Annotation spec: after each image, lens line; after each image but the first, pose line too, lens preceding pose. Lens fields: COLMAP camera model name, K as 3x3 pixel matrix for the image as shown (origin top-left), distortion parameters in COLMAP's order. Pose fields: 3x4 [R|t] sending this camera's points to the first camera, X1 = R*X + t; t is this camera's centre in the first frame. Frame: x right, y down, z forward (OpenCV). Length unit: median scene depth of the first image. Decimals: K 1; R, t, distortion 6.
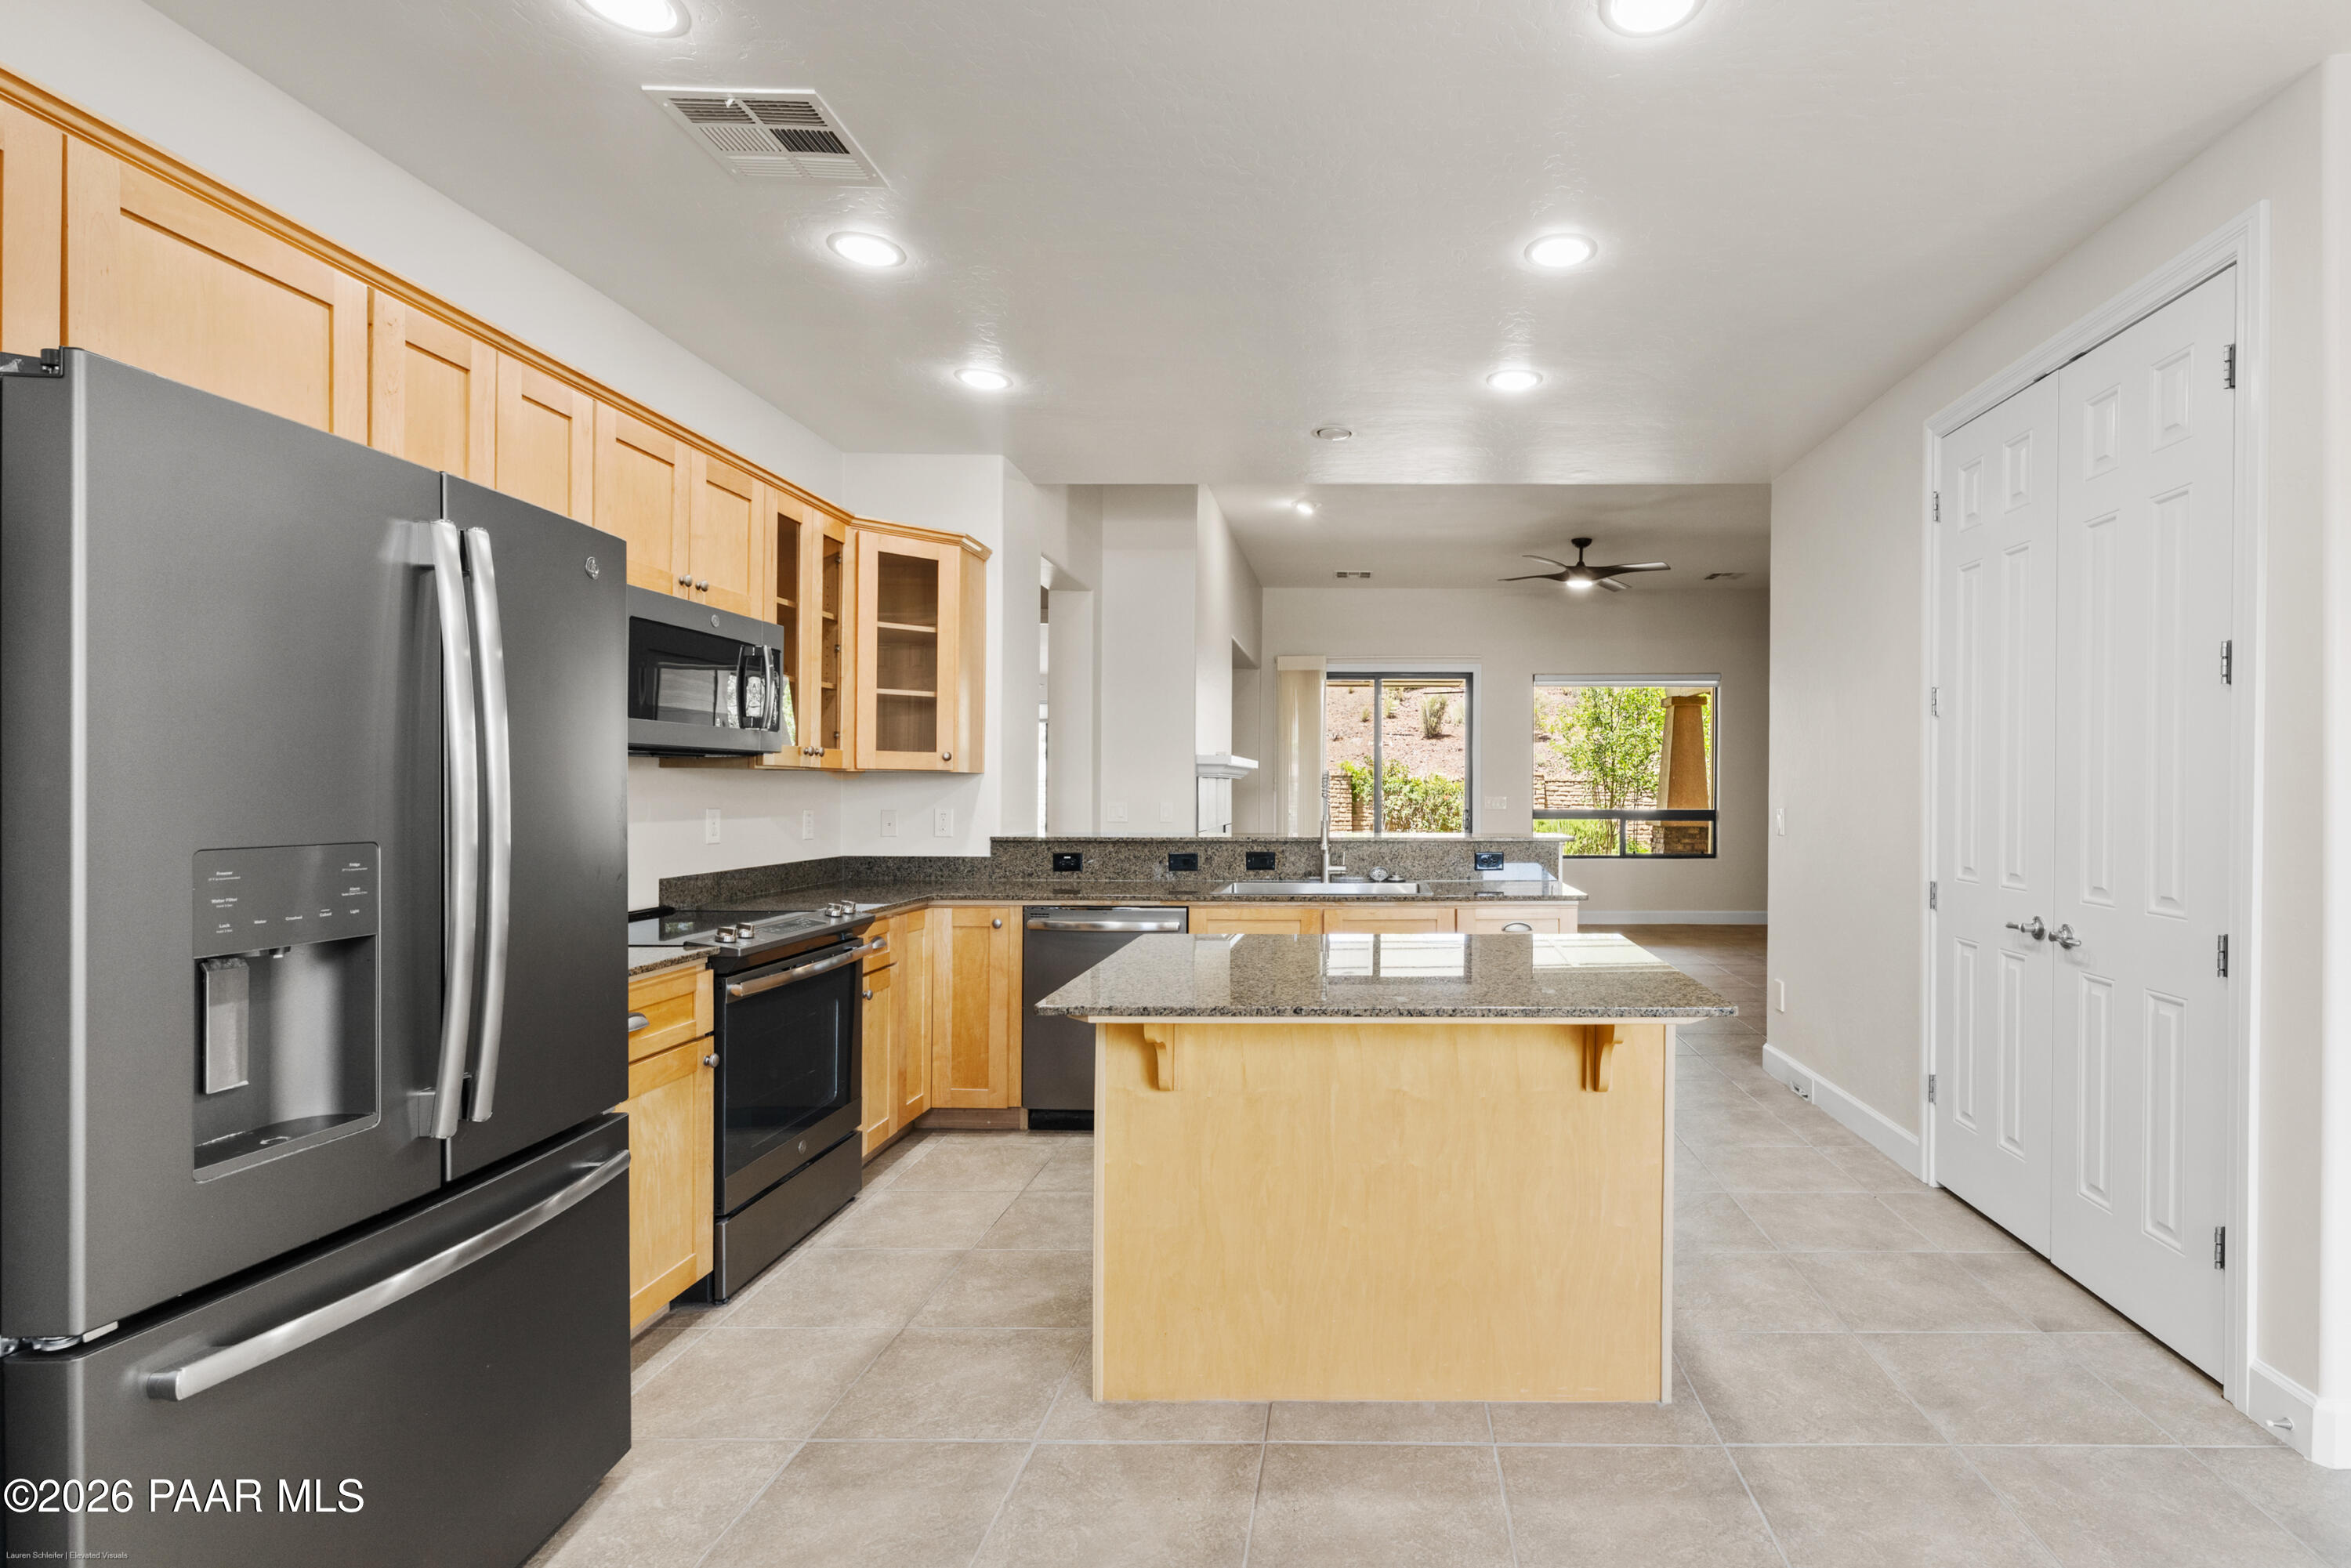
lens RADIAL K [[1097.5, 0, 1380.4], [0, 1097.5, 811.1], [0, 0, 1]] dist [-0.000788, 0.000743]
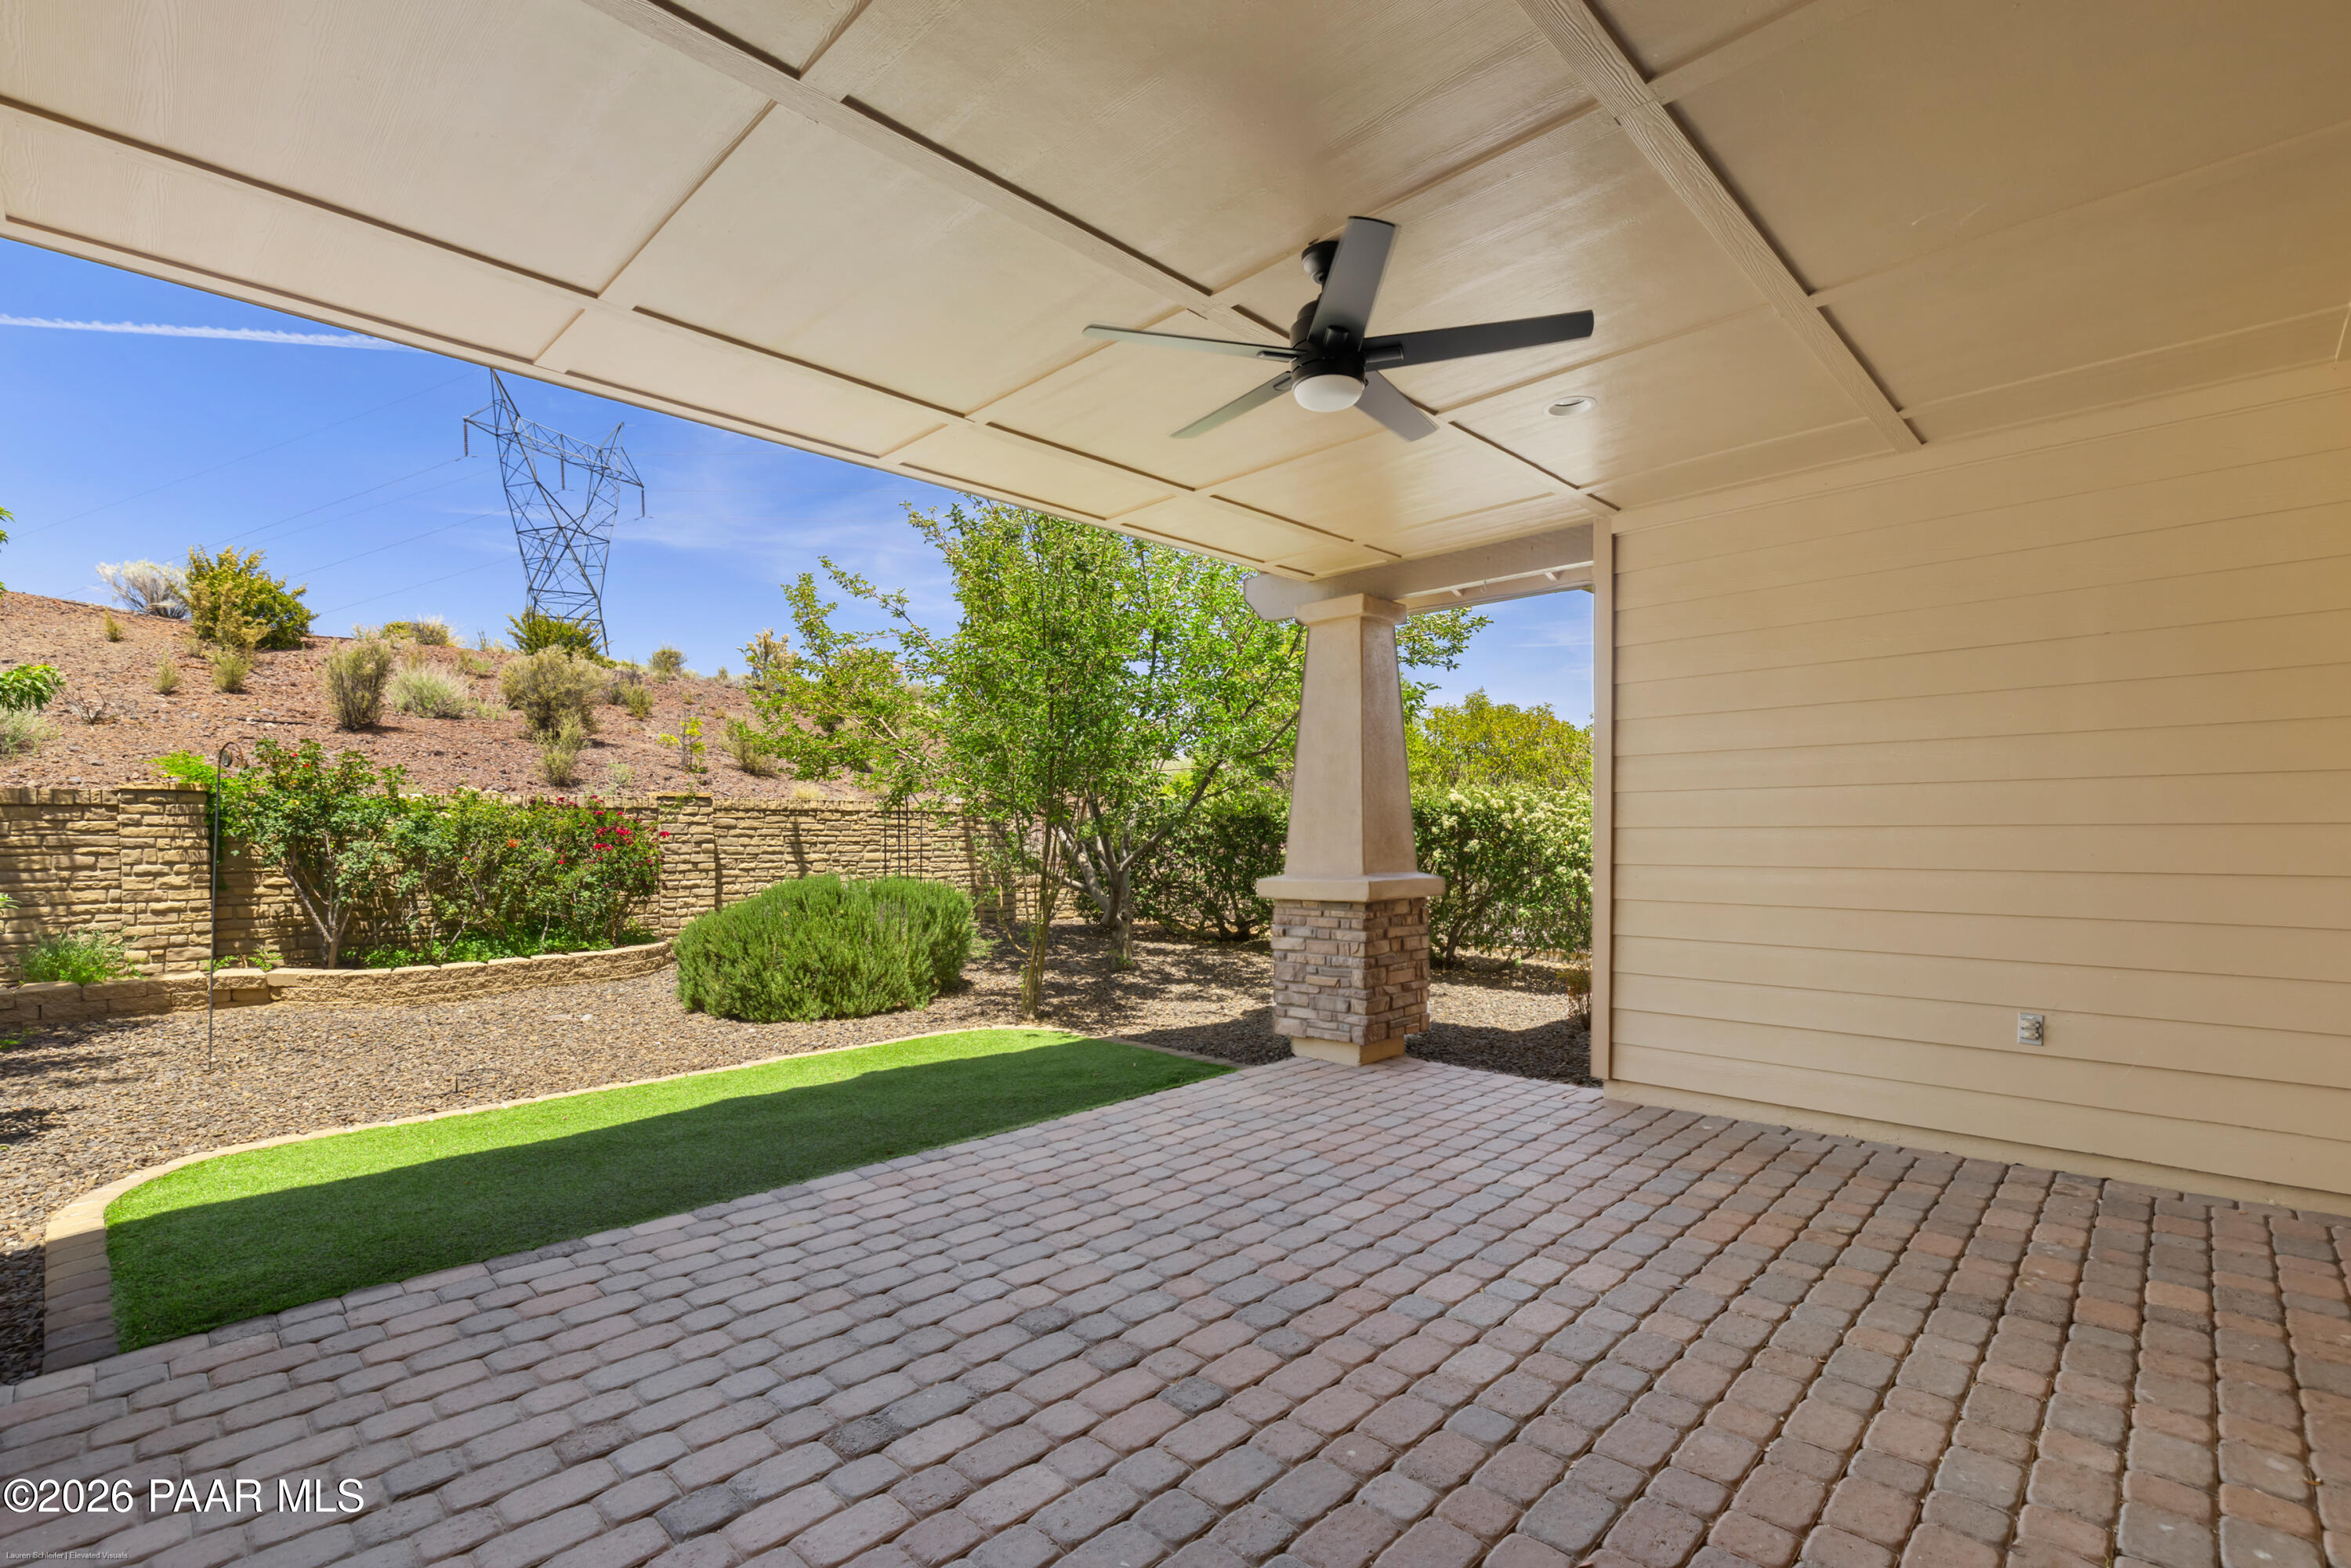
lens RADIAL K [[1059.3, 0, 1159.8], [0, 1059.3, 864.9], [0, 0, 1]] dist [-0.001257, 0.001419]
pose [[0.710003, -0.029642, 0.703575, -0.284920], [0.022493, 0.999559, 0.019413, -0.034059], [-0.703840, 0.002043, 0.710356, 2.821794]]
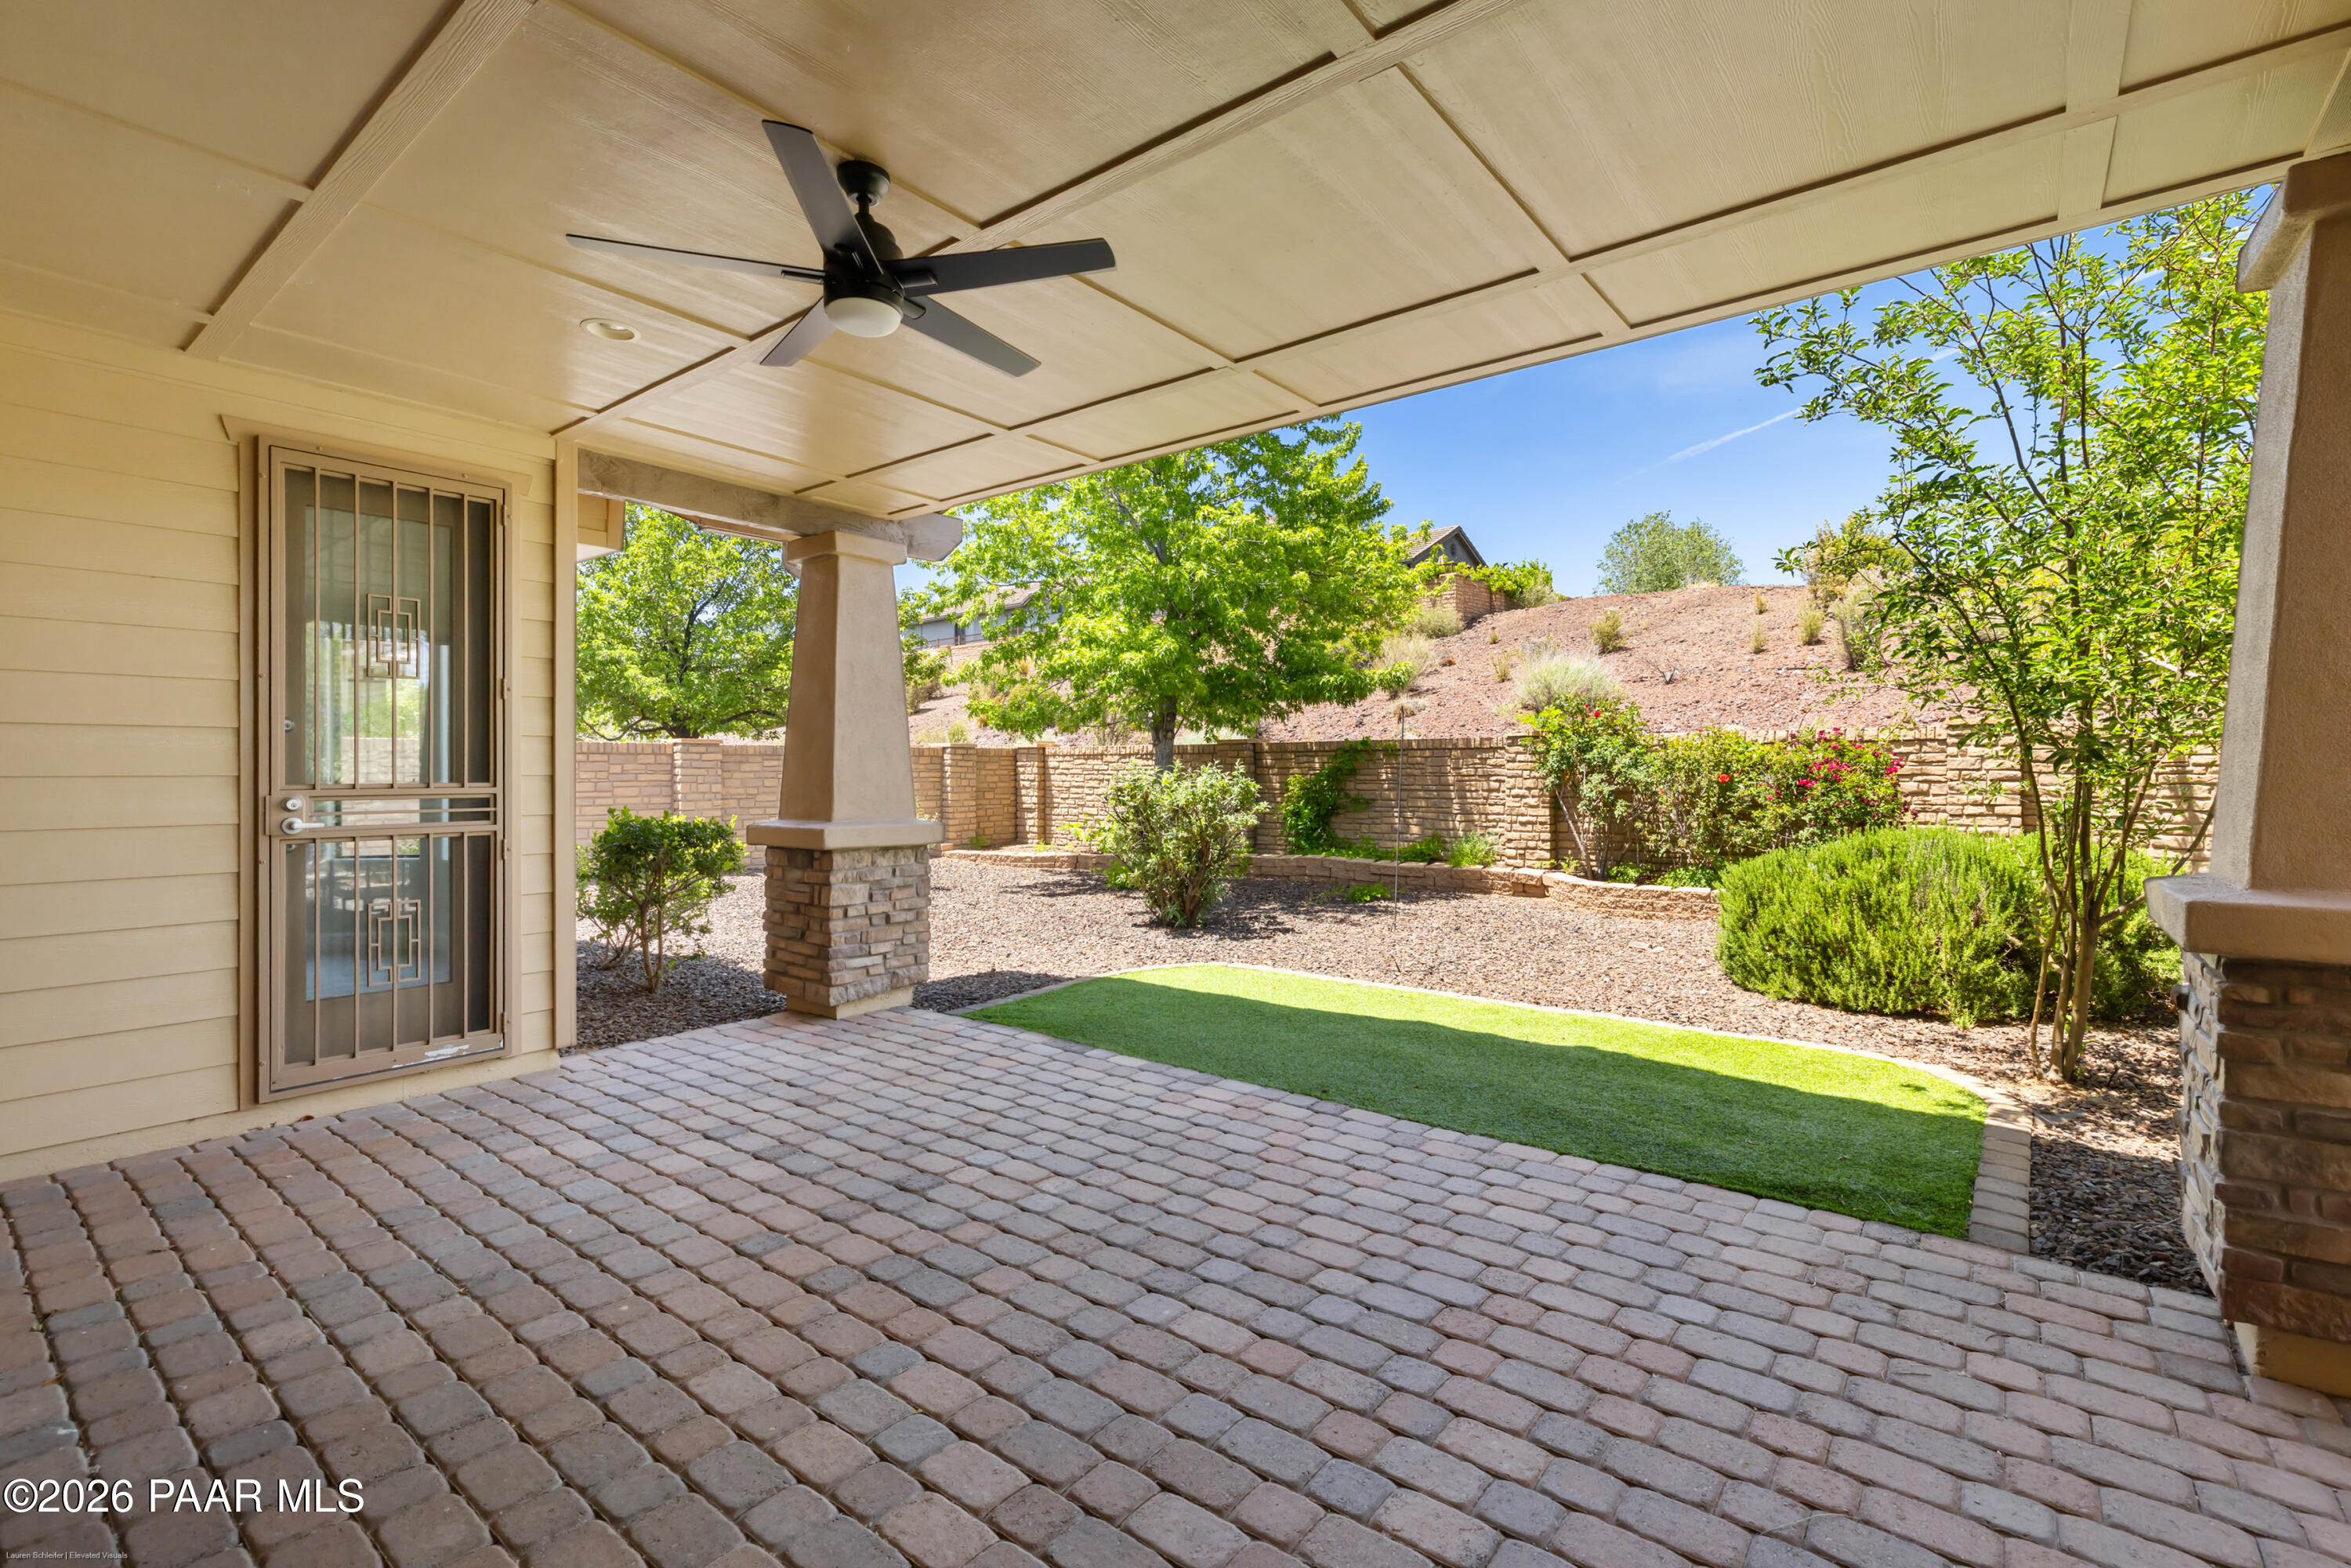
lens RADIAL K [[1051.6, 0, 1192.8], [0, 1051.6, 780.1], [0, 0, 1]] dist [-0.002659, 0.000162]
pose [[0.780103, 0.002319, -0.625647, 0.857151], [-0.008885, 0.999933, -0.007371, -0.035030], [0.625588, 0.011309, 0.780072, 2.857962]]
